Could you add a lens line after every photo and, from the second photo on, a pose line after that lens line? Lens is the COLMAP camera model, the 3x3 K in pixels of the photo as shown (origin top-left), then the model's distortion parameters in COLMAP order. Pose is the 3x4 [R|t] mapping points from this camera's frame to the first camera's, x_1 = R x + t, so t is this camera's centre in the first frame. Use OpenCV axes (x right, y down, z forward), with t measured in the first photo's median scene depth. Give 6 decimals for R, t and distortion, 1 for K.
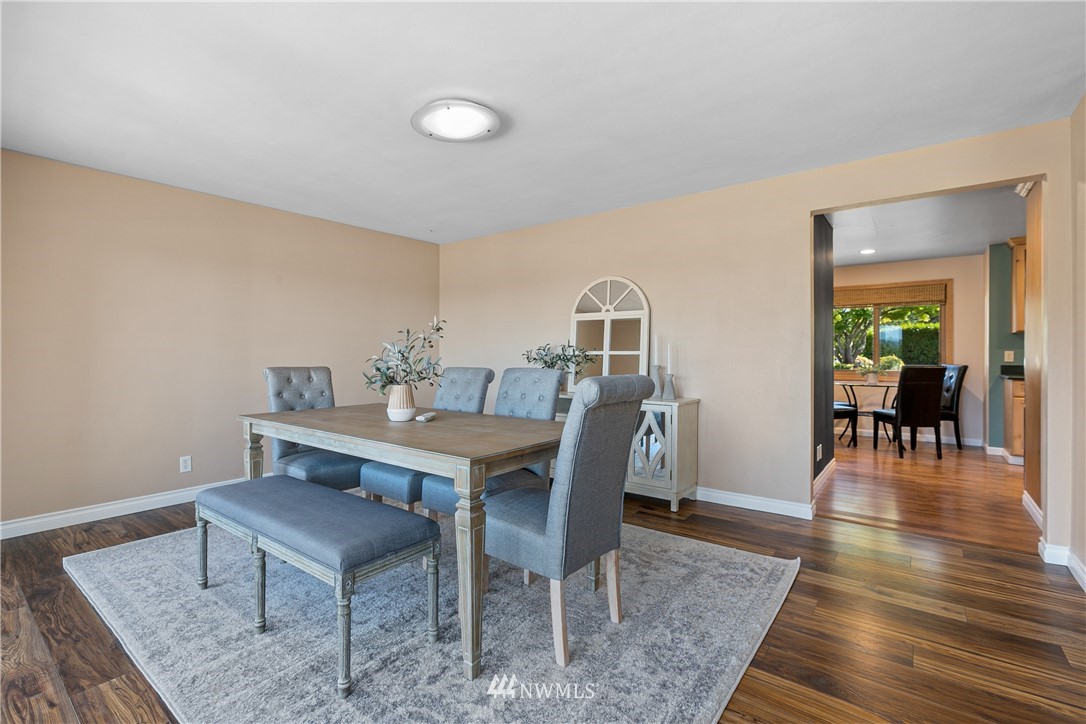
lens RADIAL K [[491.2, 0, 543.0], [0, 491.2, 362.0], [0, 0, 1]] dist [0.000123, 0.000350]
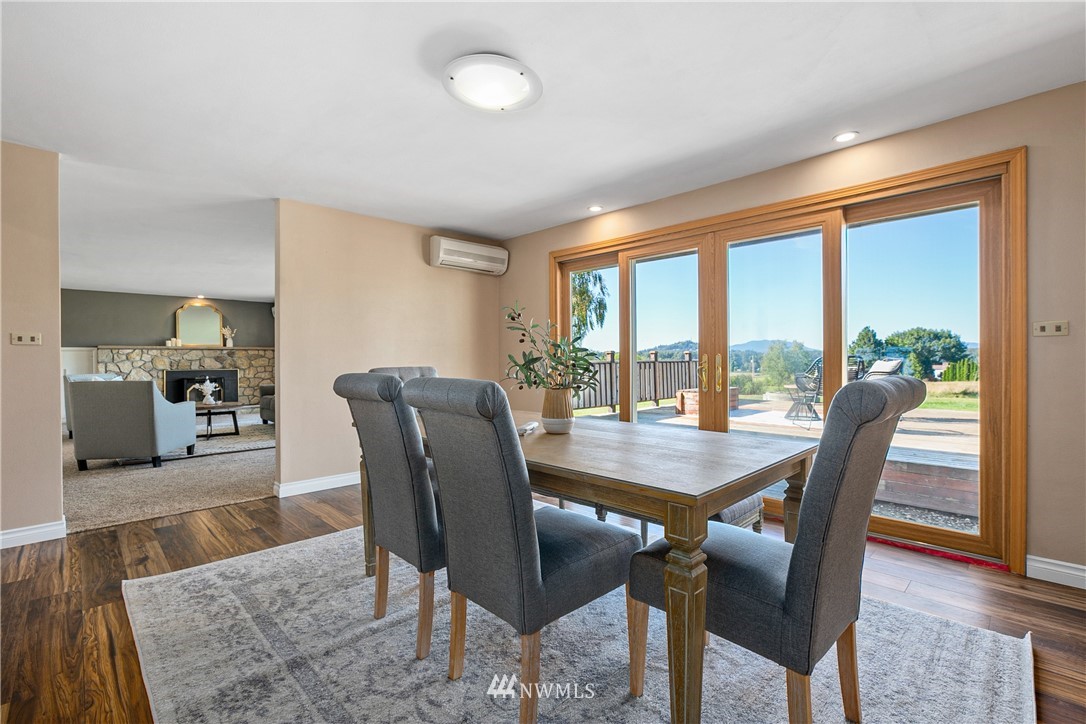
lens RADIAL K [[491.2, 0, 543.0], [0, 491.2, 362.0], [0, 0, 1]] dist [0.000123, 0.000350]
pose [[-0.991172, 0.011151, 0.132110, -0.369548], [0.013655, 0.999744, 0.018065, -0.011177], [-0.131874, 0.019710, -0.991070, 1.774511]]
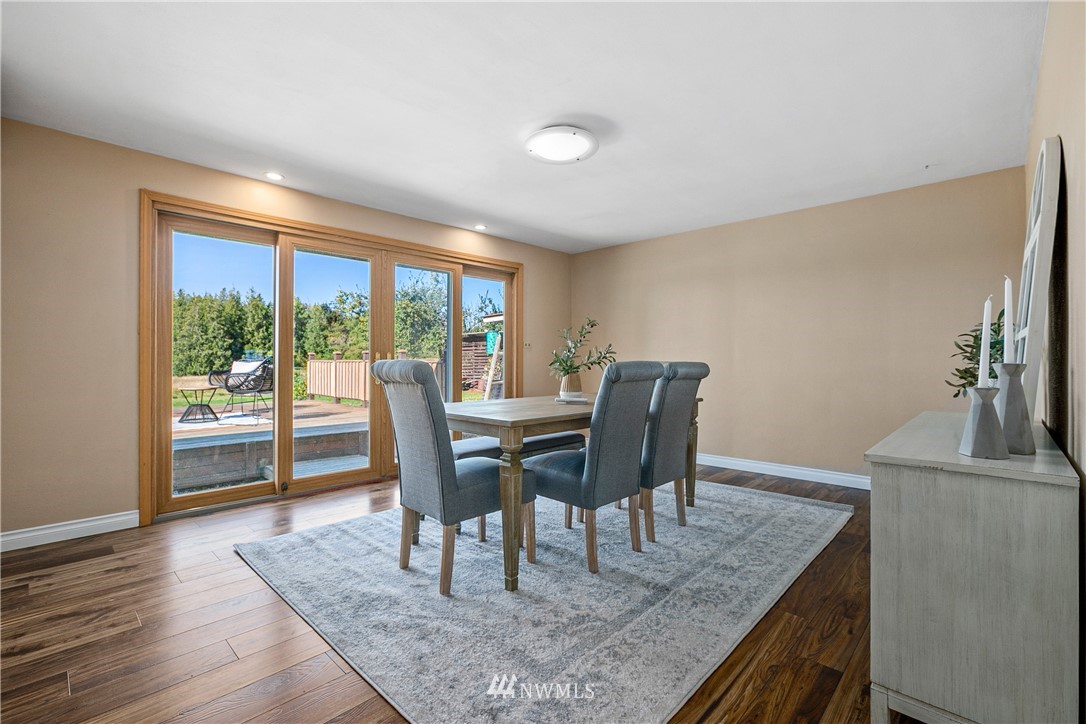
lens RADIAL K [[481.0, 0, 543.0], [0, 481.0, 362.0], [0, 0, 1]] dist [-0.001515, 0.000114]
pose [[-0.090157, 0.013021, -0.995842, 0.912434], [-0.013104, 0.999812, 0.014259, 0.001616], [0.995841, 0.014335, -0.089969, 1.012704]]
